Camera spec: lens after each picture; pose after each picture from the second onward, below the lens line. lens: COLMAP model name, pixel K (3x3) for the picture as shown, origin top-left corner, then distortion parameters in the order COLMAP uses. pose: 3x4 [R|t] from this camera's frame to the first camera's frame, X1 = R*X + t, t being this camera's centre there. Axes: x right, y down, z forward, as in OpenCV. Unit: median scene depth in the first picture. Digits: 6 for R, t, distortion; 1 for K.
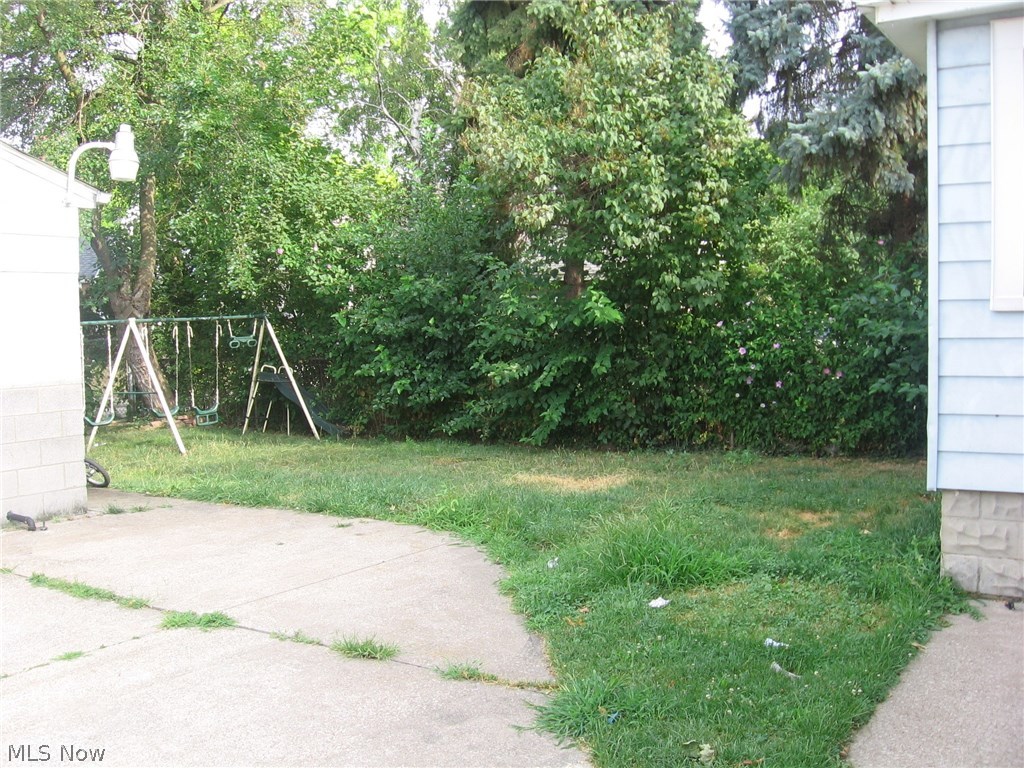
lens RADIAL K [[1077.1, 0, 516.8], [0, 1077.1, 386.3], [0, 0, 1]] dist [-0.116382, 0.016910]
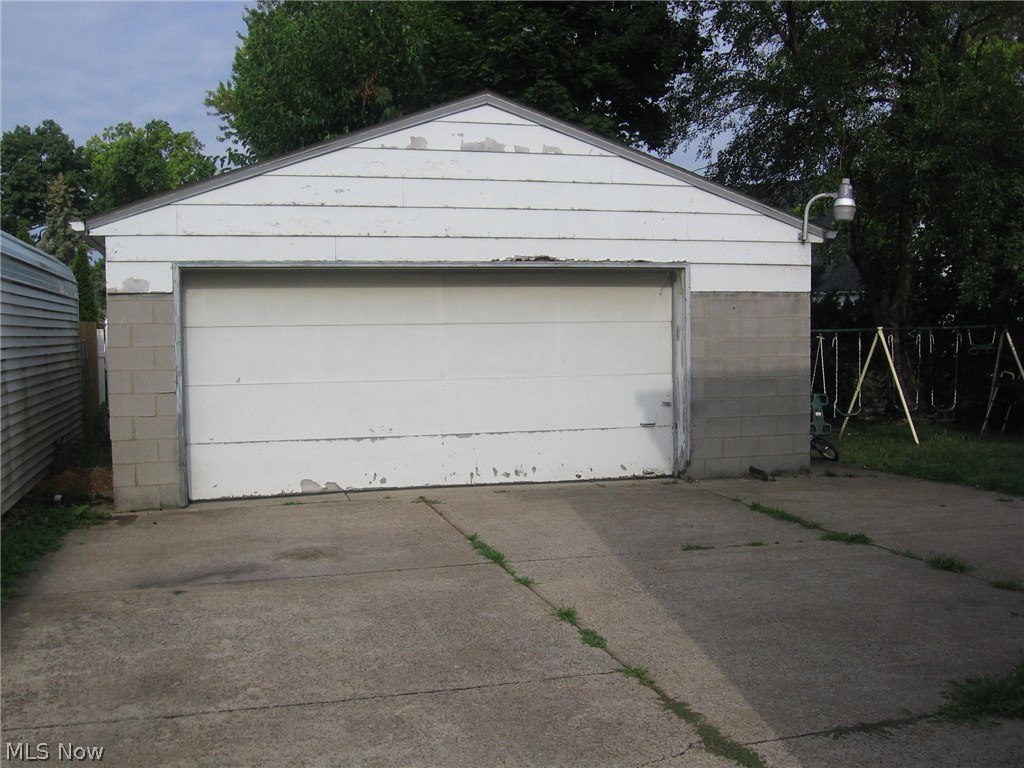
lens RADIAL K [[1077.1, 0, 516.8], [0, 1077.1, 386.3], [0, 0, 1]] dist [-0.116382, 0.016910]
pose [[0.745322, 0.038195, -0.665610, 0.209822], [-0.043790, 0.999006, 0.008291, 0.016249], [0.665265, 0.022968, 0.746254, -0.247016]]
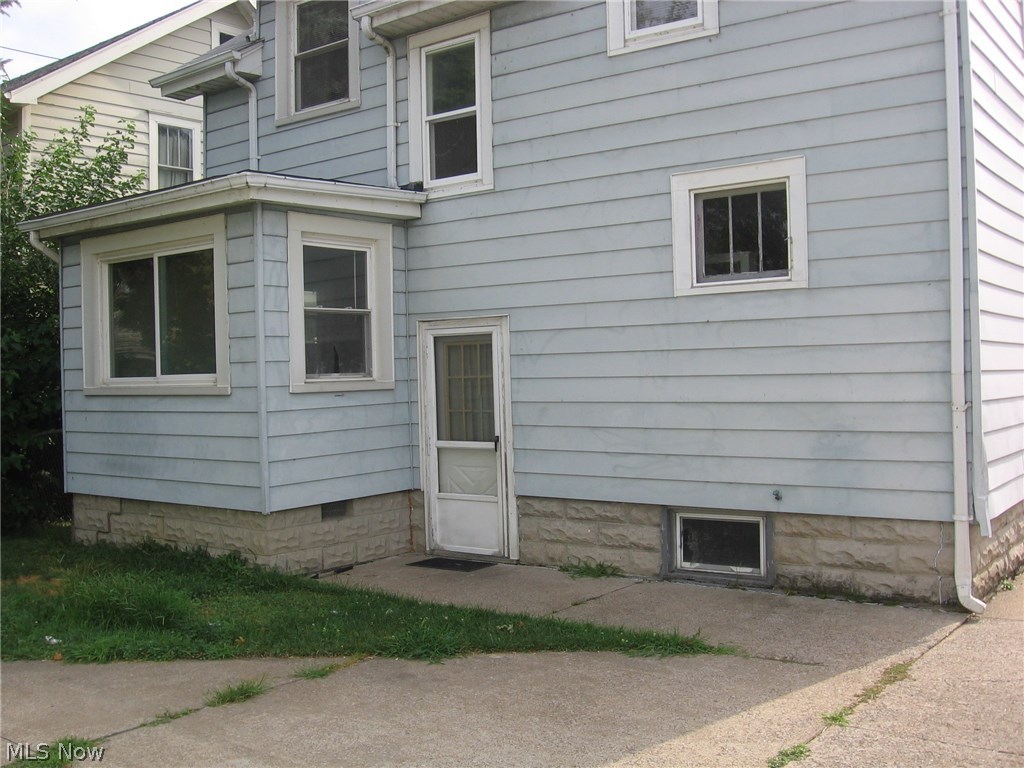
lens RADIAL K [[1077.1, 0, 516.8], [0, 1077.1, 386.3], [0, 0, 1]] dist [-0.116382, 0.016910]
pose [[0.069665, 0.007745, 0.997540, -0.739720], [0.092354, 0.995625, -0.014180, -0.018116], [-0.993286, 0.093115, 0.068645, 0.365070]]
